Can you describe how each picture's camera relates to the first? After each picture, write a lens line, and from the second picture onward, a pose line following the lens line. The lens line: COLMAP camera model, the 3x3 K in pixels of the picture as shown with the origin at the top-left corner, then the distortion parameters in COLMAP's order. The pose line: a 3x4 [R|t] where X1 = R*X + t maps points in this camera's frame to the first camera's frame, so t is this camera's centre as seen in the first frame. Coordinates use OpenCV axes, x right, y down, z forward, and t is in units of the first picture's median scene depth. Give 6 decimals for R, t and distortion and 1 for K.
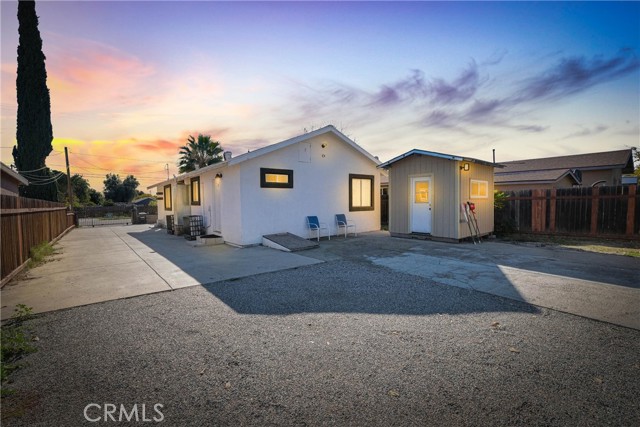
lens RADIAL K [[278.0, 0, 316.0], [0, 278.0, 214.9], [0, 0, 1]] dist [-0.001668, -0.000087]
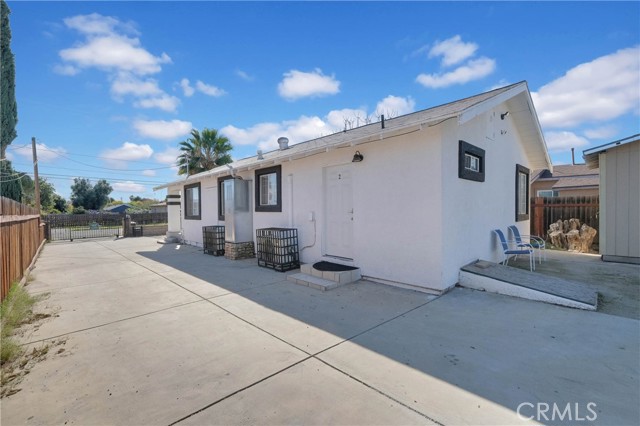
lens RADIAL K [[278.0, 0, 316.0], [0, 278.0, 214.4], [0, 0, 1]] dist [-0.001668, -0.000087]
pose [[0.996701, 0.000387, 0.081156, -0.179174], [0.002141, 0.999515, -0.031062, -0.004113], [-0.081129, 0.031133, 0.996217, 0.172394]]
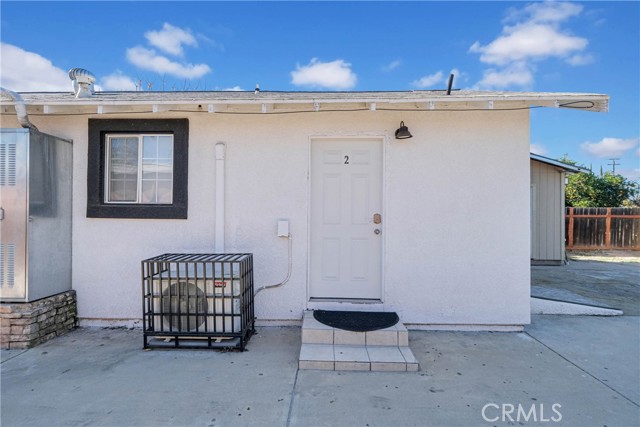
lens RADIAL K [[330.7, 0, 320.0], [0, 330.7, 213.5], [0, 0, 1]] dist [0.000268, 0.000335]
pose [[0.650476, 0.025361, 0.759104, -0.265771], [0.022117, 0.998386, -0.052307, -0.008308], [-0.759205, 0.050813, 0.648865, 0.300810]]
